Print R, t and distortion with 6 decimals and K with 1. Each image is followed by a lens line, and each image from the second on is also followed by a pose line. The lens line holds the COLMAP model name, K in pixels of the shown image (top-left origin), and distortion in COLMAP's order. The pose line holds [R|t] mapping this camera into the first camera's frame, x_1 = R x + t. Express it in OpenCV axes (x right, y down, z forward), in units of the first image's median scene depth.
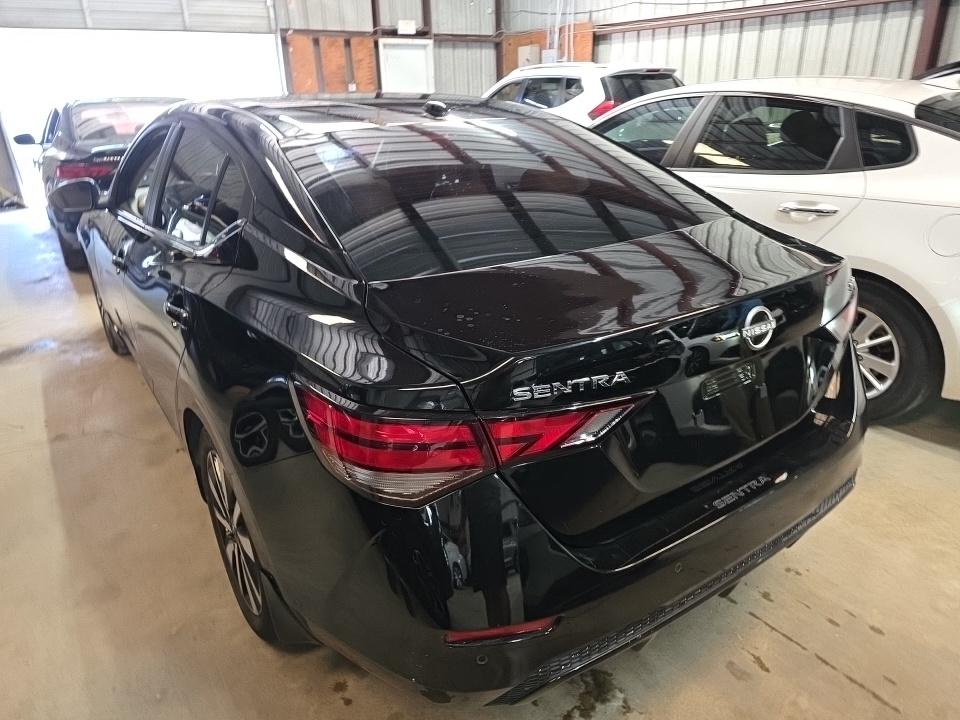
lens RADIAL K [[663.8, 0, 492.0], [0, 663.8, 359.6], [0, 0, 1]] dist [0.029337, -0.038365]
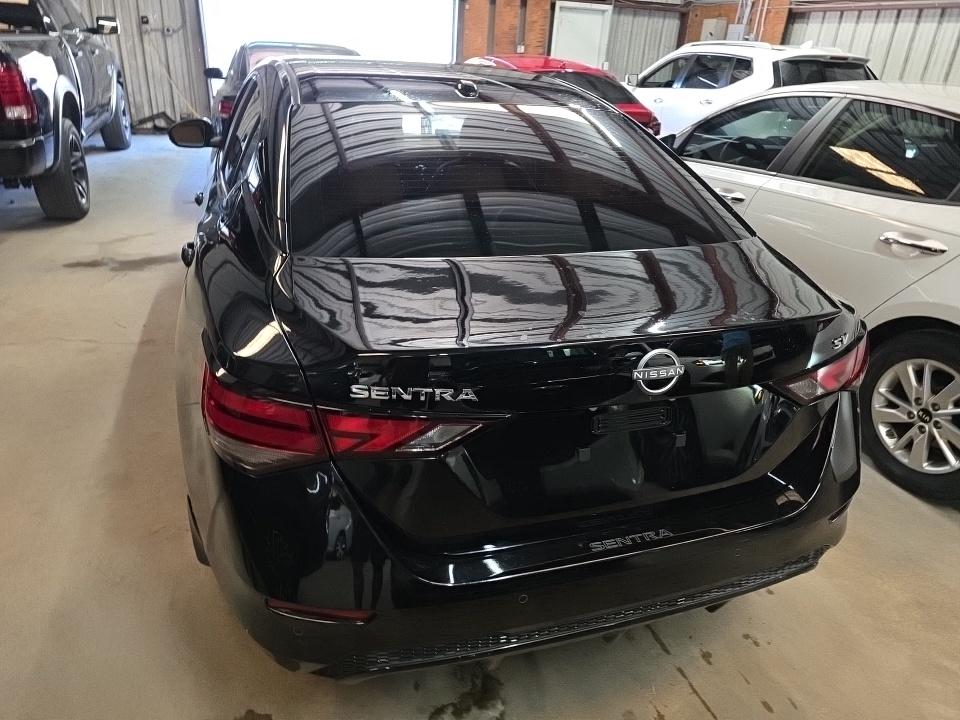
lens RADIAL K [[663.8, 0, 492.0], [0, 663.8, 359.6], [0, 0, 1]] dist [0.029337, -0.038365]
pose [[0.951363, 0.193084, -0.240057, 0.098108], [-0.180842, 0.980856, 0.072236, -0.021844], [0.249409, -0.025310, 0.968067, 0.016282]]
